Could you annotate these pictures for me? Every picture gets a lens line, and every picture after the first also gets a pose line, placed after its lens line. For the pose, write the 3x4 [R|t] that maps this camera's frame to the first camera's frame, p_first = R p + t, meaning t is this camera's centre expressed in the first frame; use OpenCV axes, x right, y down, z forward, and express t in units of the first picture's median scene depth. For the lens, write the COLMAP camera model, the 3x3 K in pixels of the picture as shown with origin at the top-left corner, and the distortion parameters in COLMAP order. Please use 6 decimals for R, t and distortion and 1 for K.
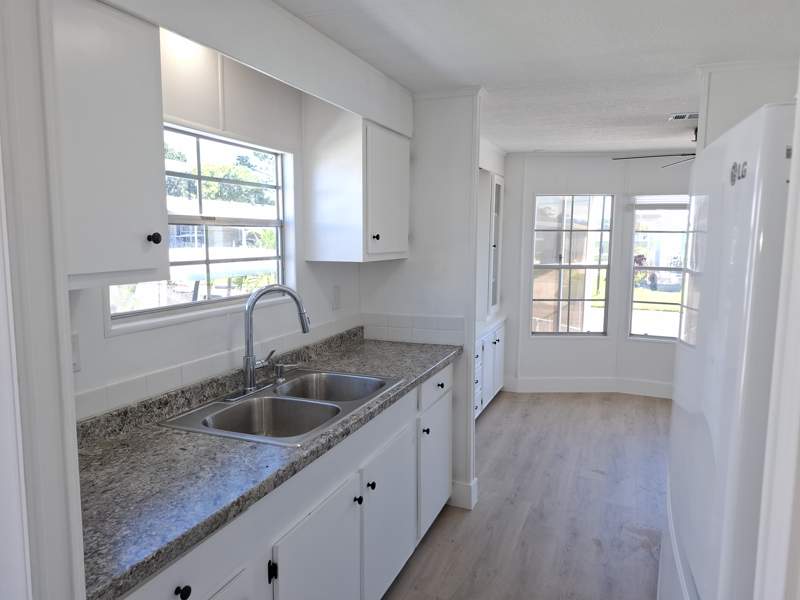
lens RADIAL K [[548.1, 0, 402.8], [0, 548.1, 293.9], [0, 0, 1]] dist [0.069448, -0.000972]
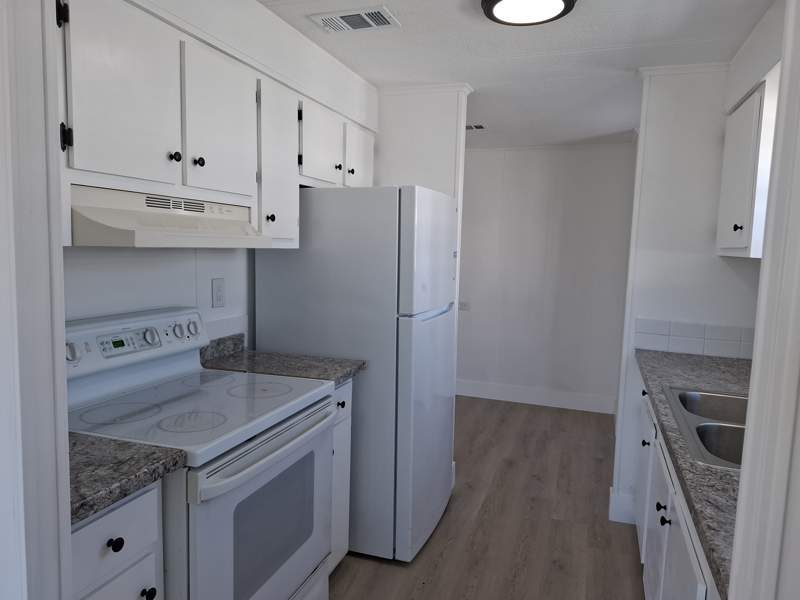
lens RADIAL K [[548.1, 0, 402.8], [0, 548.1, 293.9], [0, 0, 1]] dist [0.069448, -0.000972]
pose [[-0.998218, -0.034522, -0.048674, 0.155967], [-0.043846, 0.977601, 0.205847, -0.054583], [0.040478, 0.207615, -0.977373, 0.708399]]
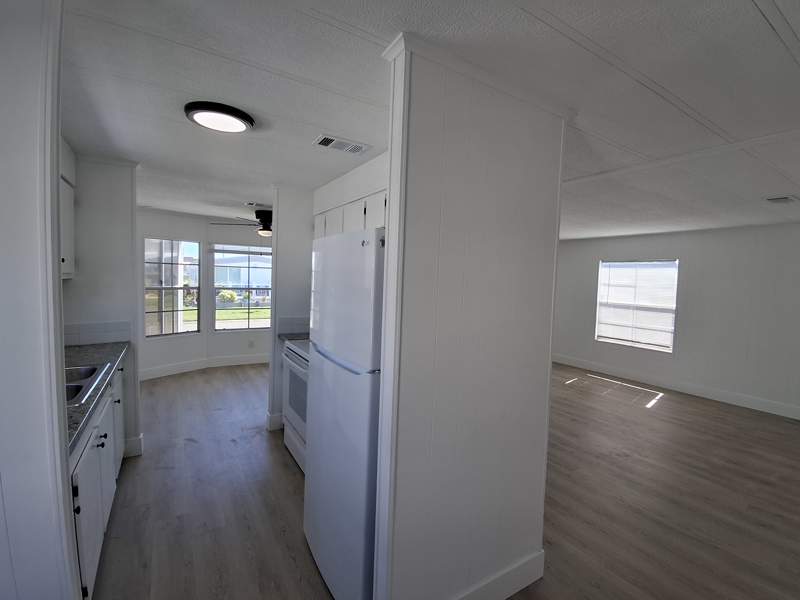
lens RADIAL K [[370.6, 0, 400.0], [0, 370.6, 300.0], [0, 0, 1]] dist [0.021677, 0.000014]
pose [[0.586751, -0.042155, 0.808669, -0.154256], [0.065950, 0.997814, 0.004163, 0.018994], [-0.807077, 0.050889, 0.588249, -0.077137]]
